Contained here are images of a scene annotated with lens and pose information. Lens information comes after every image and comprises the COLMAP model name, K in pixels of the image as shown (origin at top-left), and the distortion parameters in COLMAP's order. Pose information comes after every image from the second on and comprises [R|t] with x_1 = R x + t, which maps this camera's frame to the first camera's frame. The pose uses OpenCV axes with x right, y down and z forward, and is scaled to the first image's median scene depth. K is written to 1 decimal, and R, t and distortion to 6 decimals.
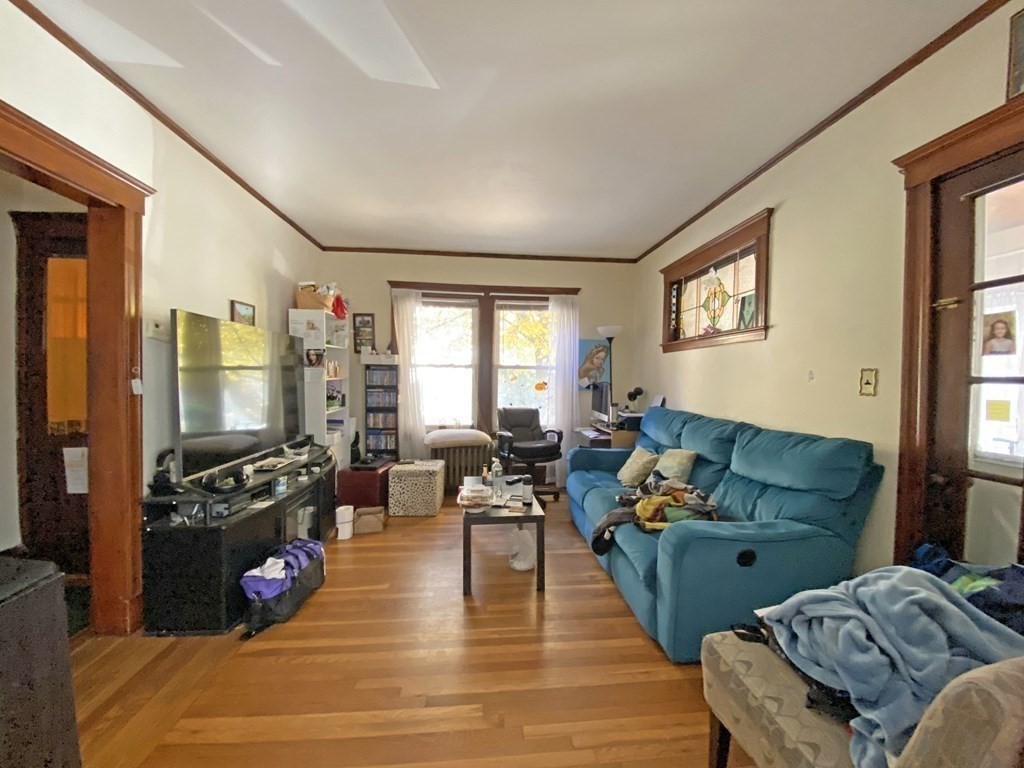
lens RADIAL K [[407.1, 0, 512.0], [0, 407.1, 384.0], [0, 0, 1]] dist [0.000711, -0.028034]
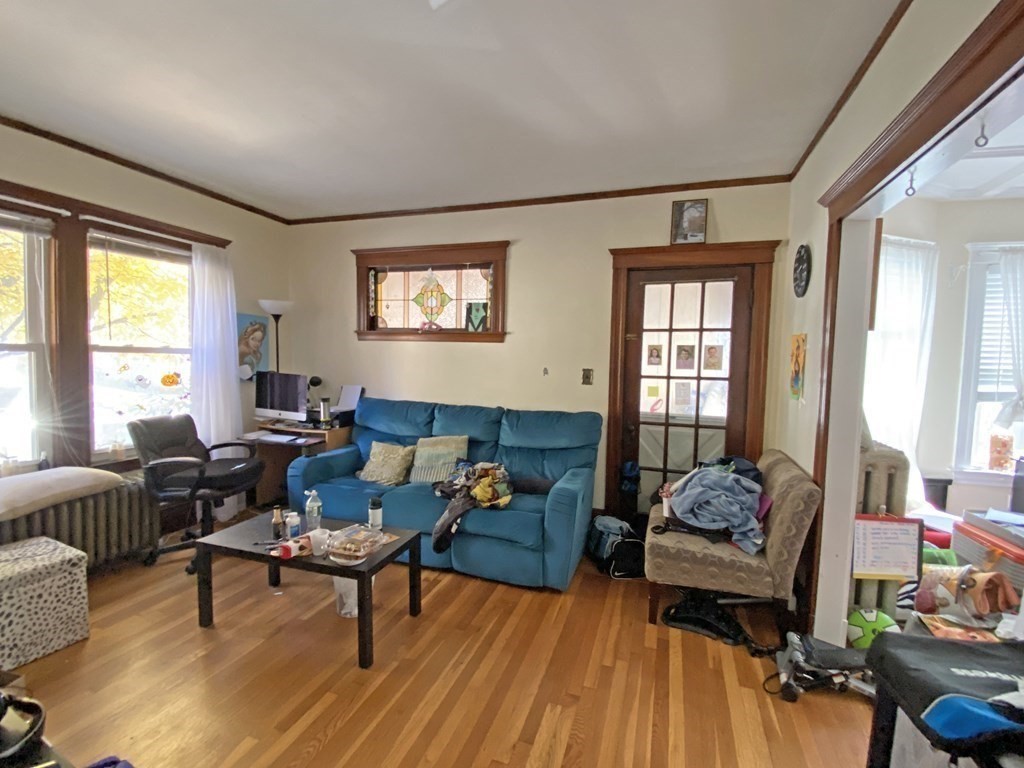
lens RADIAL K [[455.1, 0, 512.0], [0, 455.1, 384.0], [0, 0, 1]] dist [0.004268, -0.000152]
pose [[0.390987, -0.058430, 0.918540, -0.516368], [-0.006834, 0.997771, 0.066379, -0.052717], [-0.920371, -0.032230, 0.389716, 0.285347]]
